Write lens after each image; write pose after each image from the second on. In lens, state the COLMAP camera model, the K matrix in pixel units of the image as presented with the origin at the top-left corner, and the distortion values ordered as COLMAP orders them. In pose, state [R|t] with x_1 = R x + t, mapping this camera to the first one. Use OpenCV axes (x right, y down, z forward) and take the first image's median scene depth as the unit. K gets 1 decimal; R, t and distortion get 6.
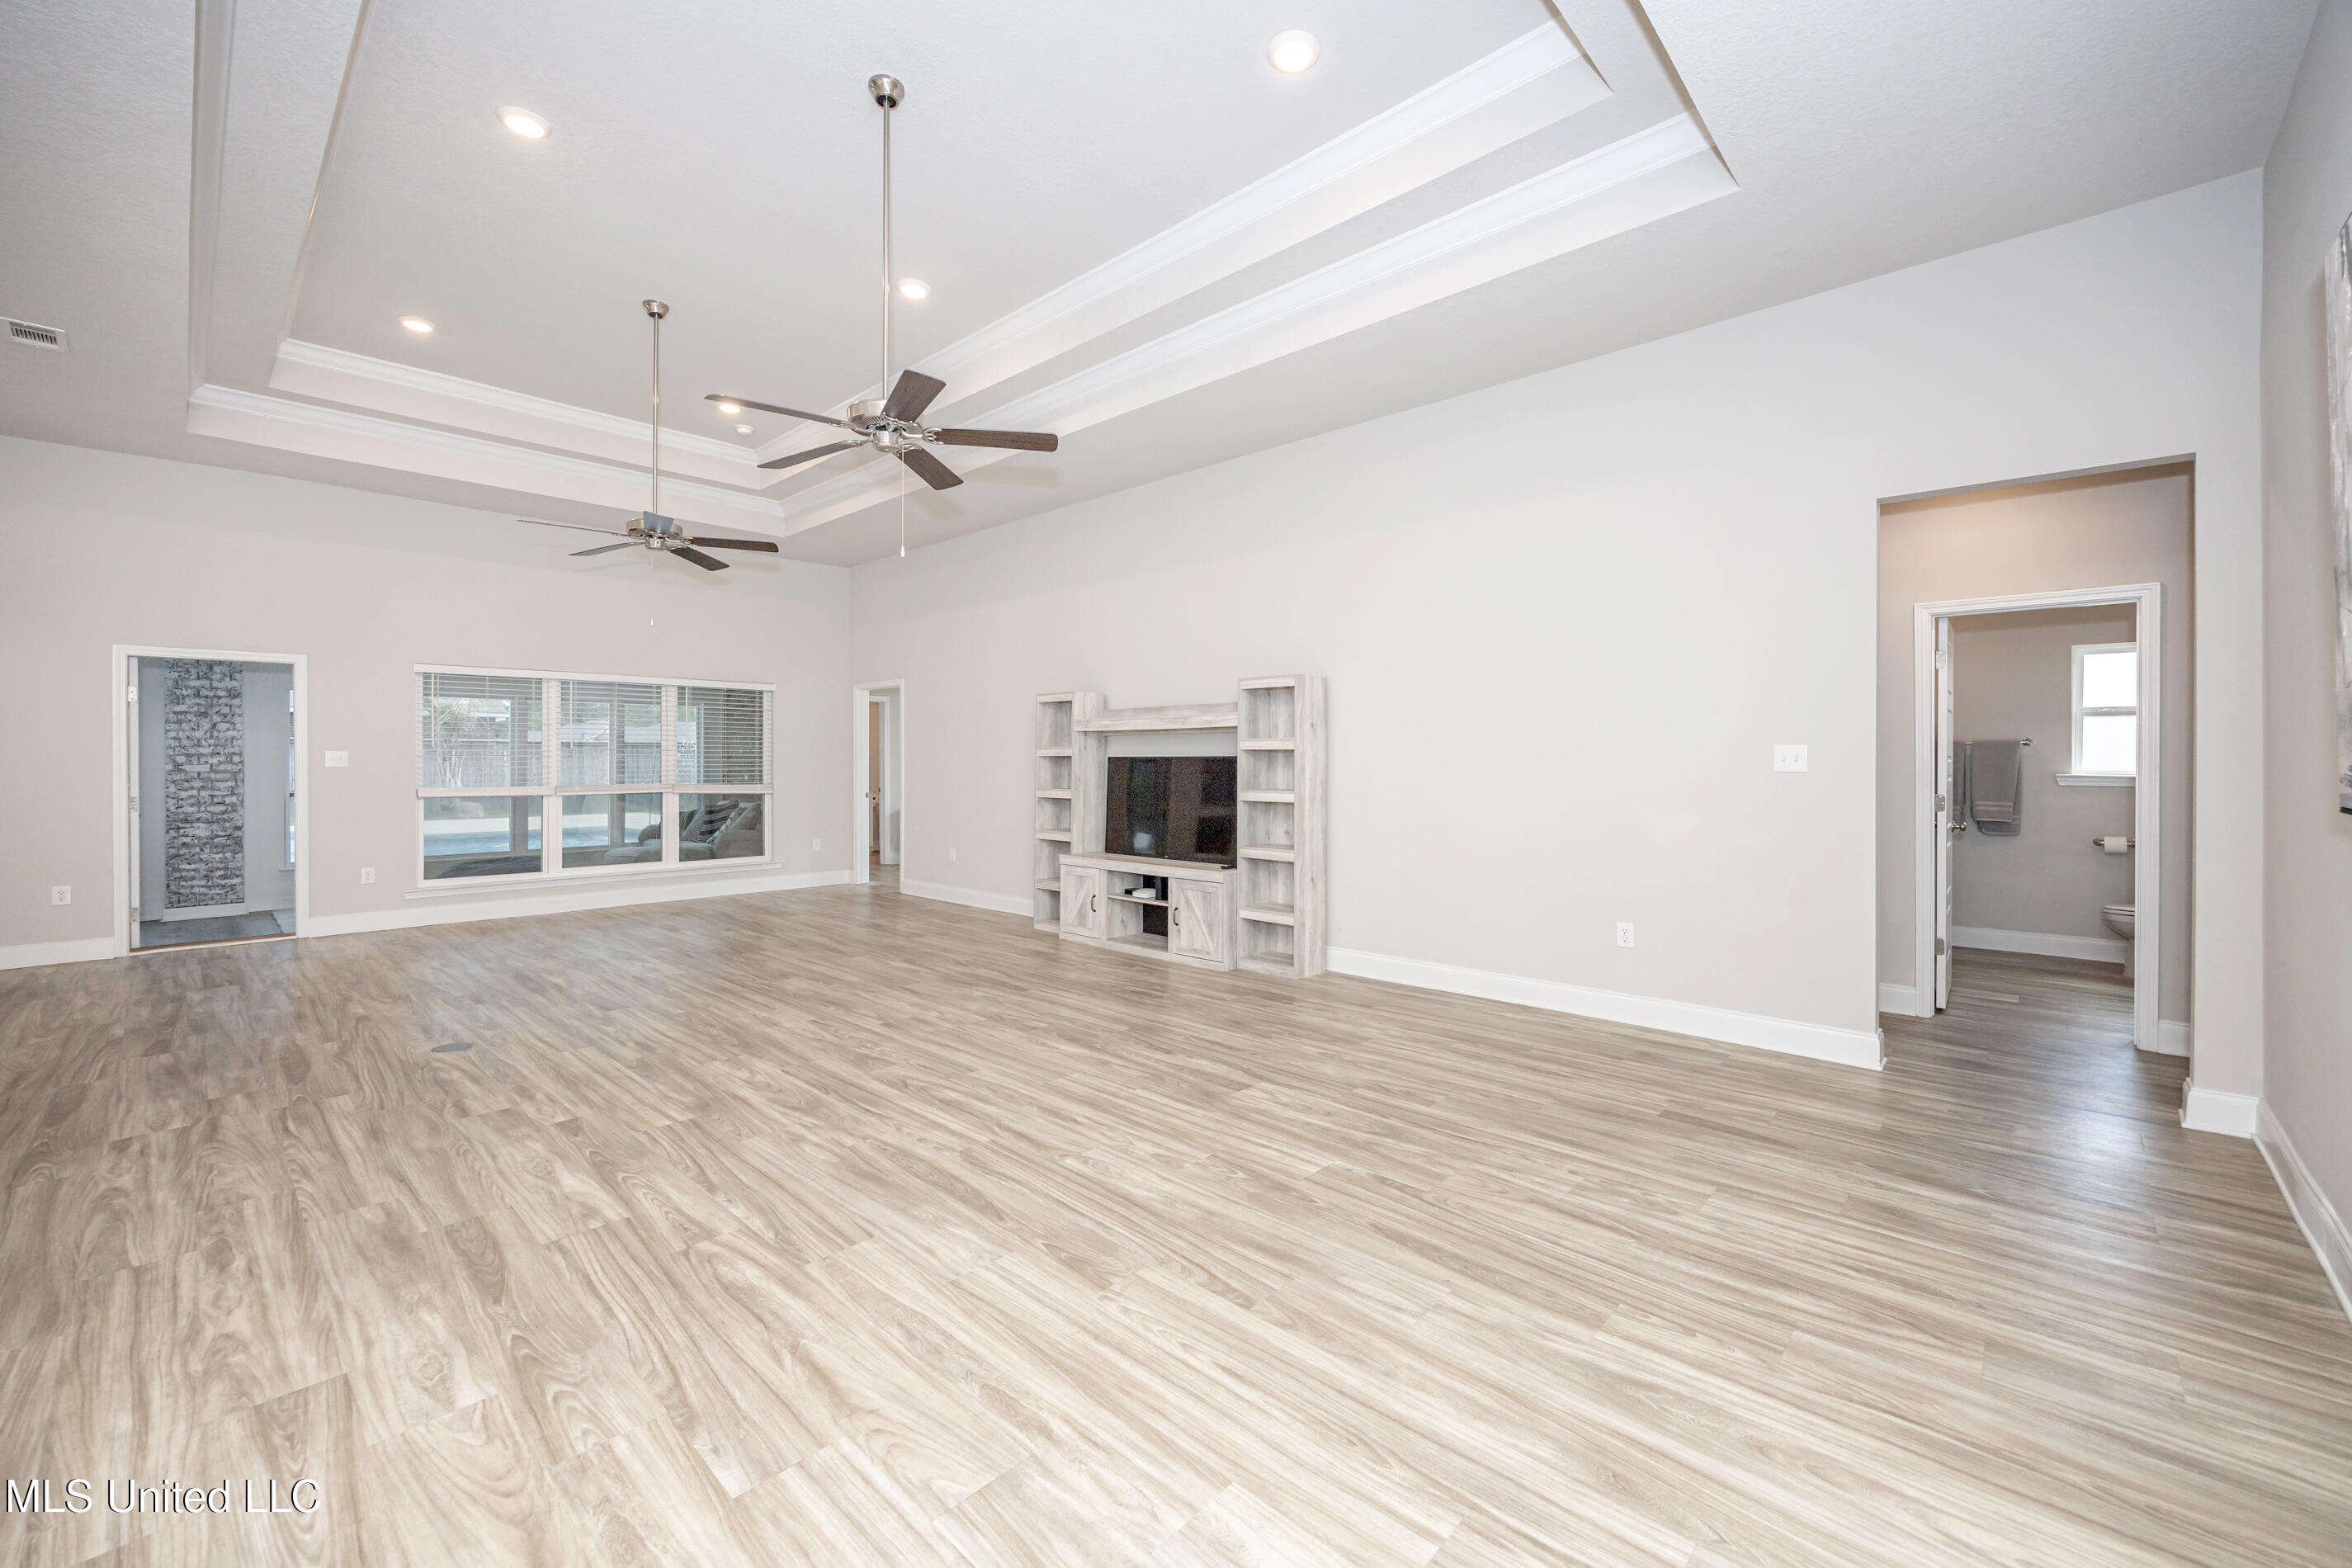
lens RADIAL K [[928.1, 0, 1170.2], [0, 928.1, 762.7], [0, 0, 1]] dist [-0.001611, -0.001888]
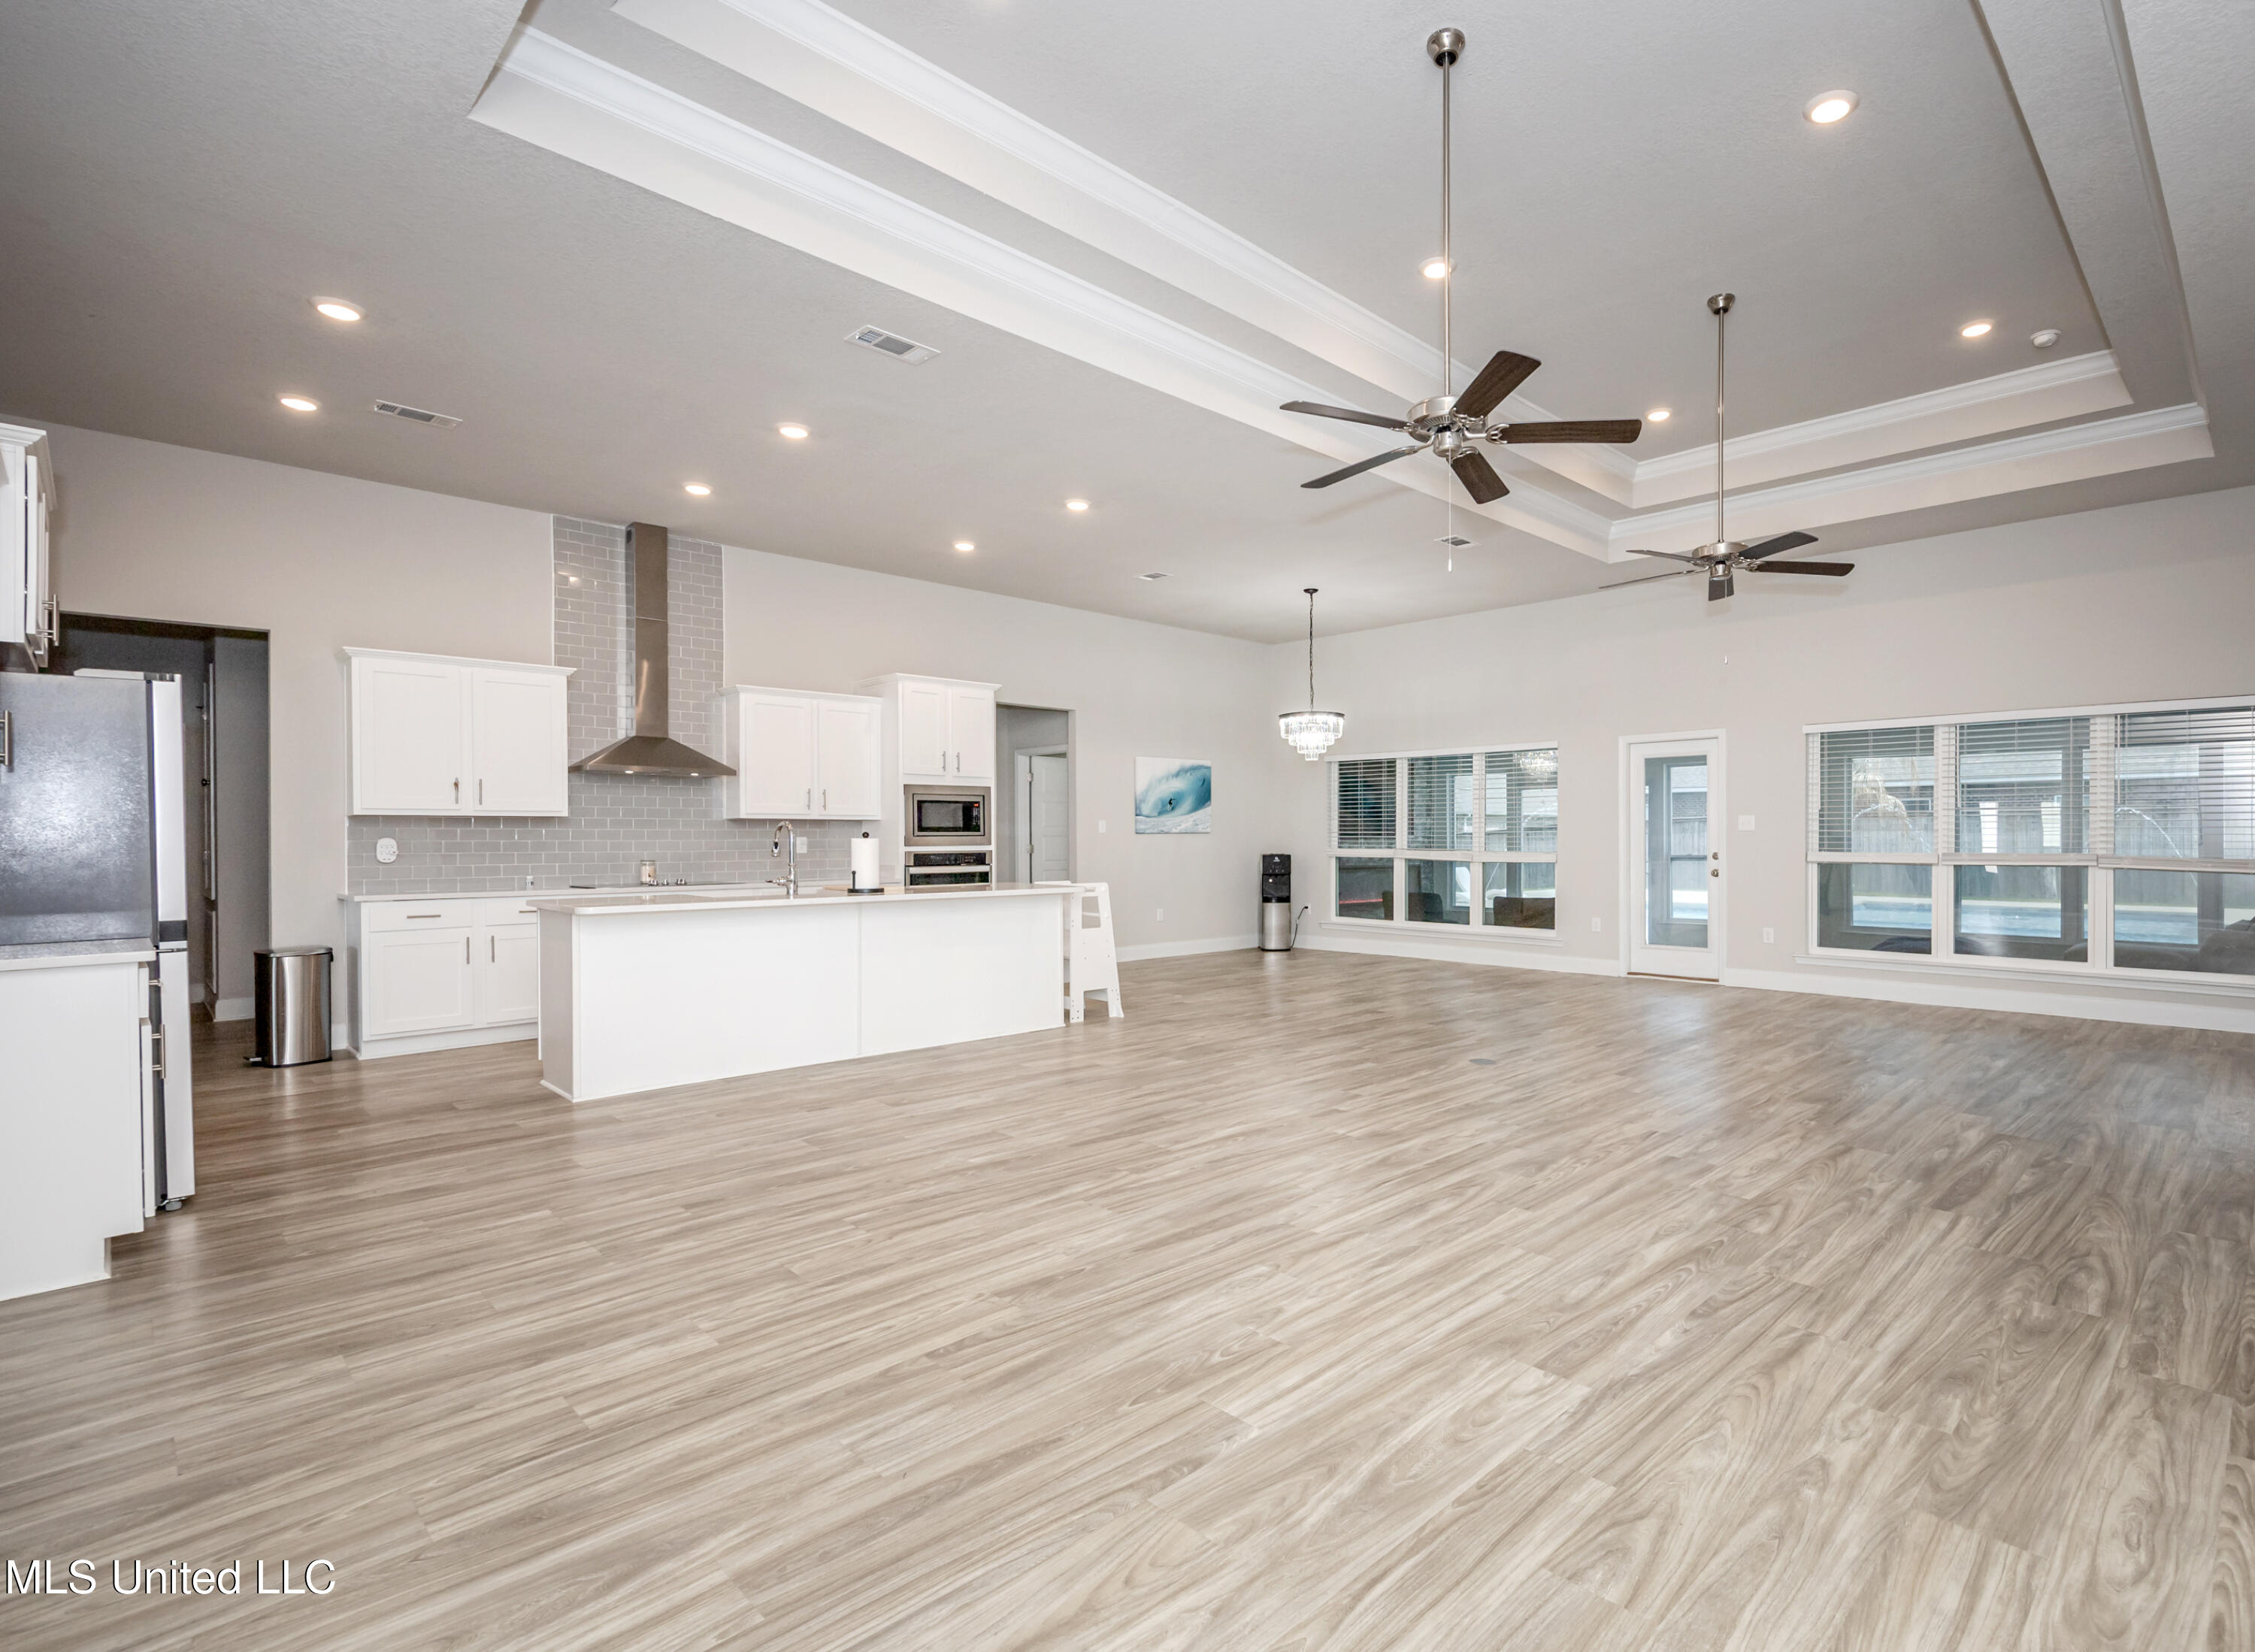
lens RADIAL K [[1160.2, 0, 1193.0], [0, 1160.2, 835.4], [0, 0, 1]] dist [-0.021300, -0.000477]
pose [[-0.046629, -0.000865, -0.998912, 0.807077], [-0.008288, 0.999966, -0.000479, 0.039304], [0.998878, 0.008257, -0.046634, 0.860417]]
